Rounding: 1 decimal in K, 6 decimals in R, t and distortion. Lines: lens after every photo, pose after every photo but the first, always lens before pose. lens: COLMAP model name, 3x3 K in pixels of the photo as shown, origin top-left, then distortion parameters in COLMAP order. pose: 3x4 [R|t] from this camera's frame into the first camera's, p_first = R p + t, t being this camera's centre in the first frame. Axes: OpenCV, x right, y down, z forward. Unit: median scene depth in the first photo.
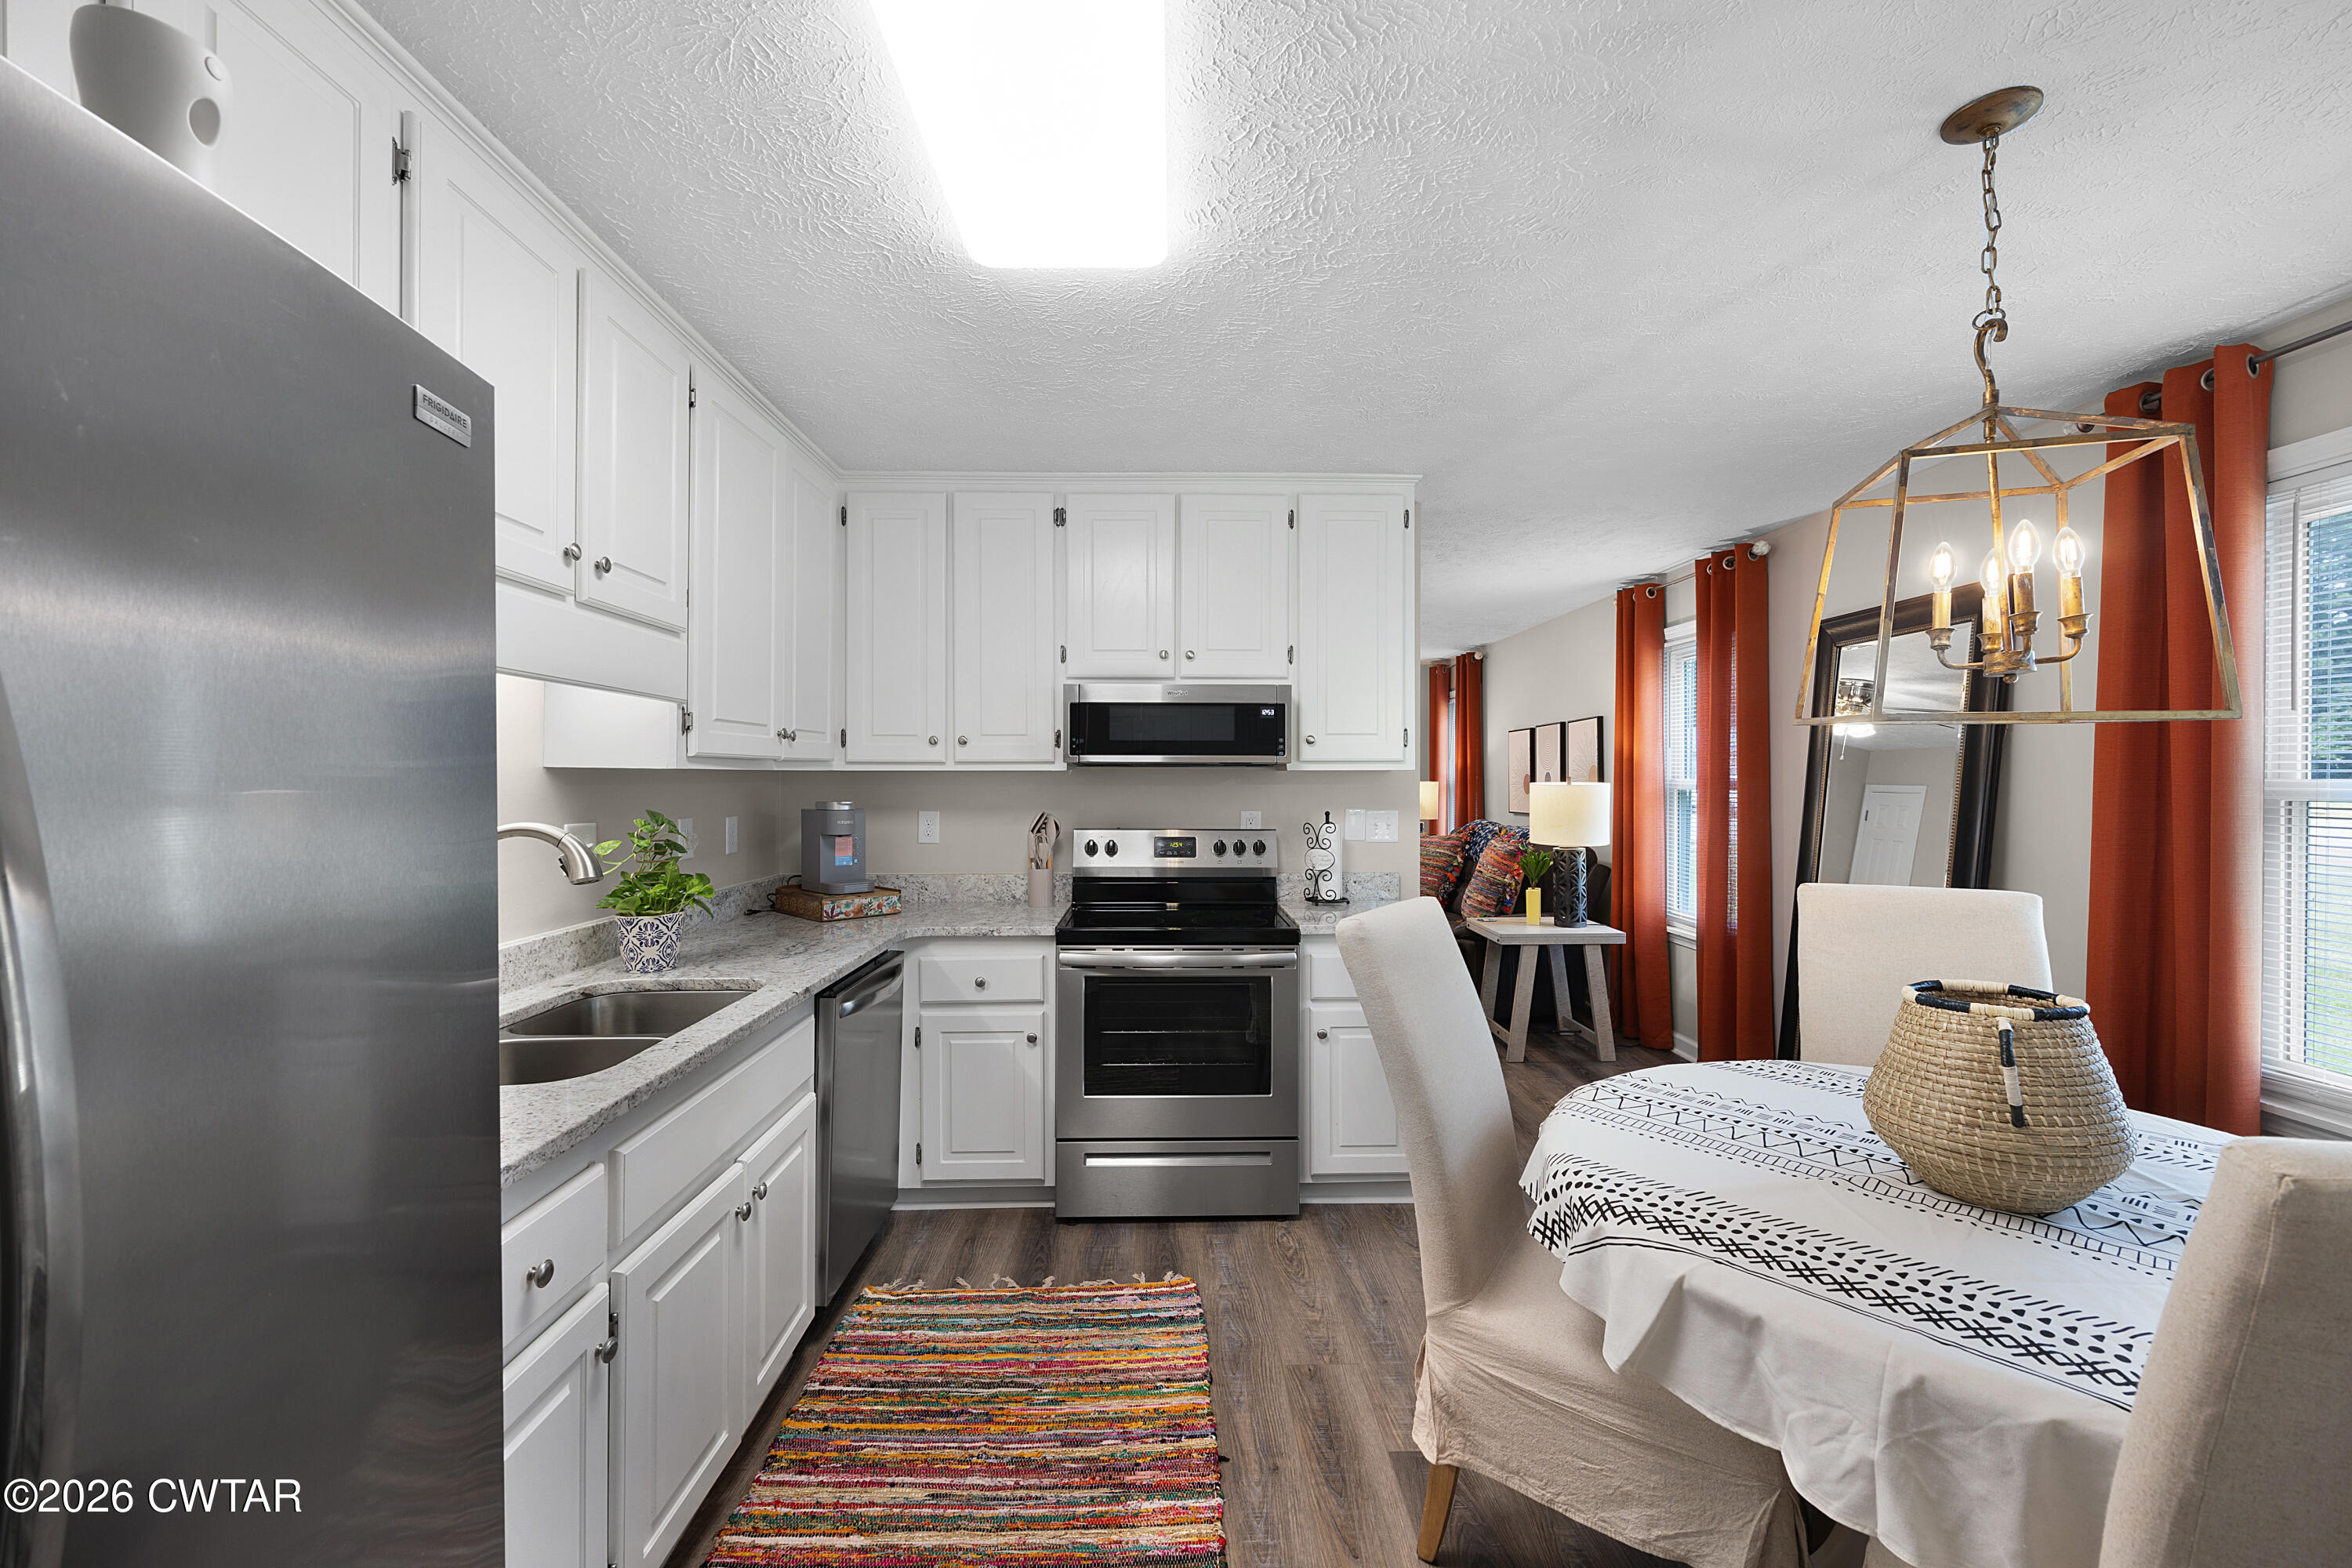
lens RADIAL K [[946.2, 0, 1175.2], [0, 946.2, 774.7], [0, 0, 1]] dist [-0.000486, 0.000055]
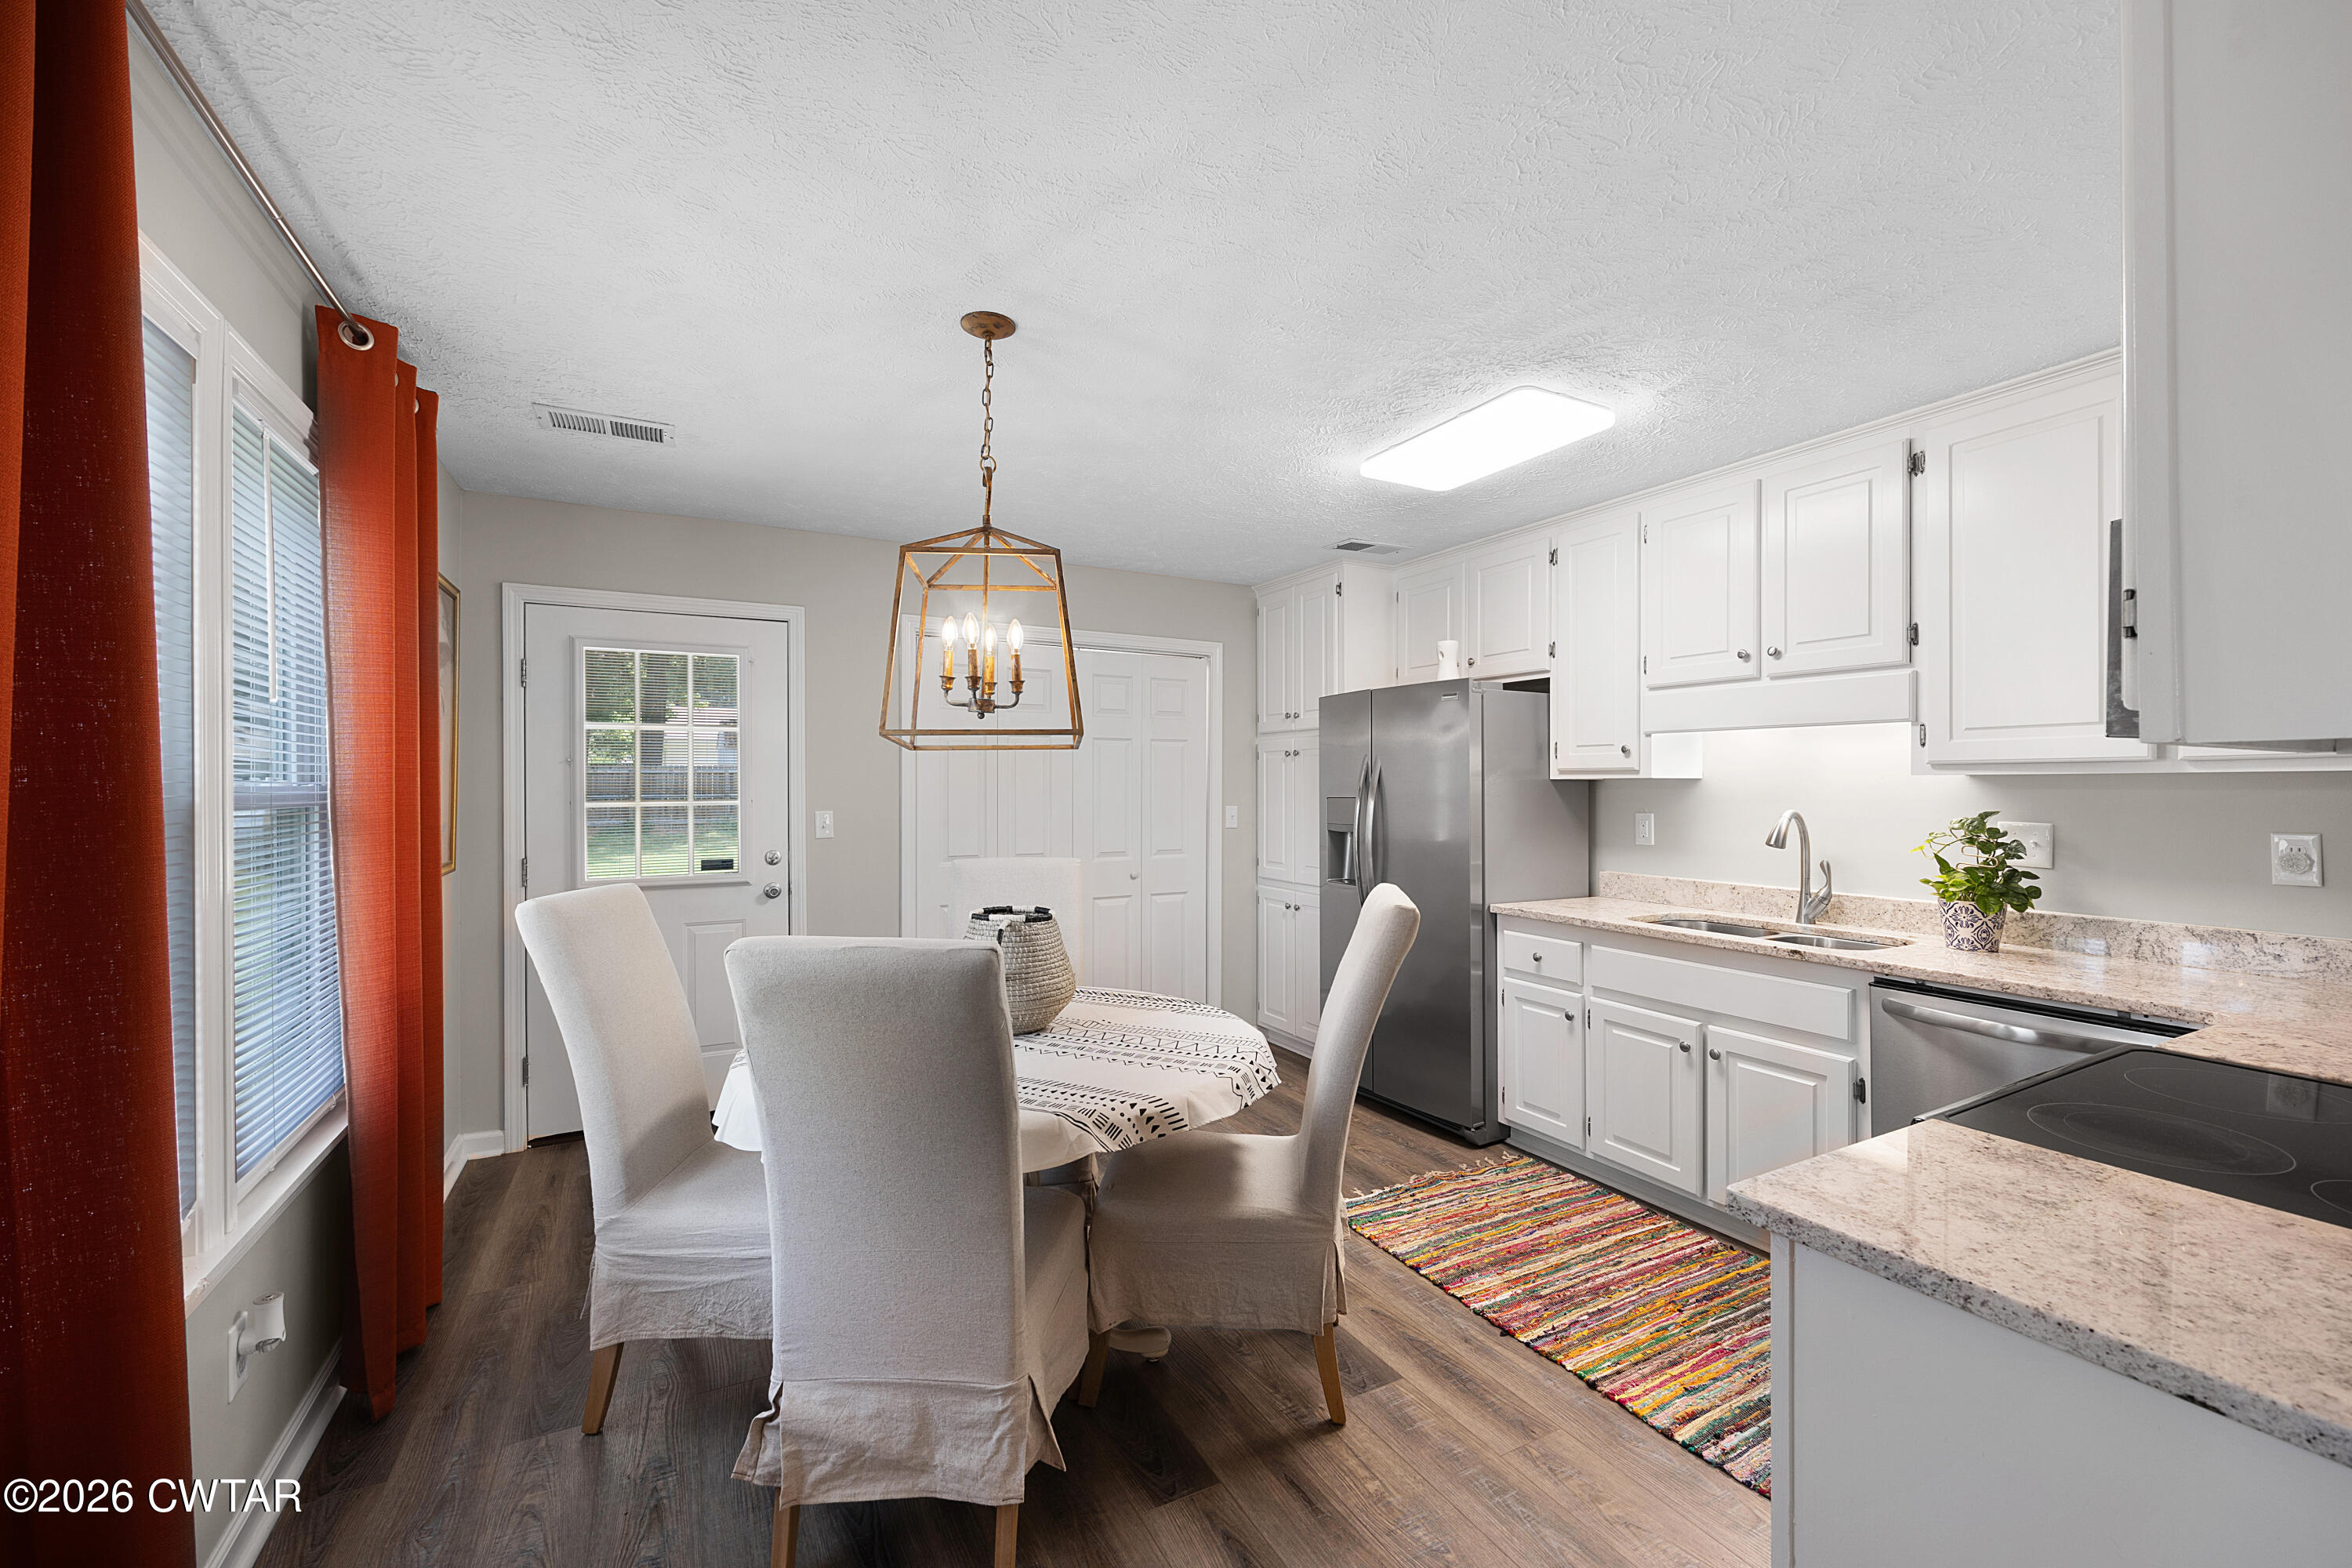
lens RADIAL K [[946.2, 0, 1173.8], [0, 946.2, 787.7], [0, 0, 1]] dist [-0.000486, 0.000055]
pose [[-0.897972, 0.004832, -0.440025, 0.991707], [0.006147, 0.999980, -0.001563, 0.006277], [0.440009, -0.004109, -0.897984, 1.944519]]
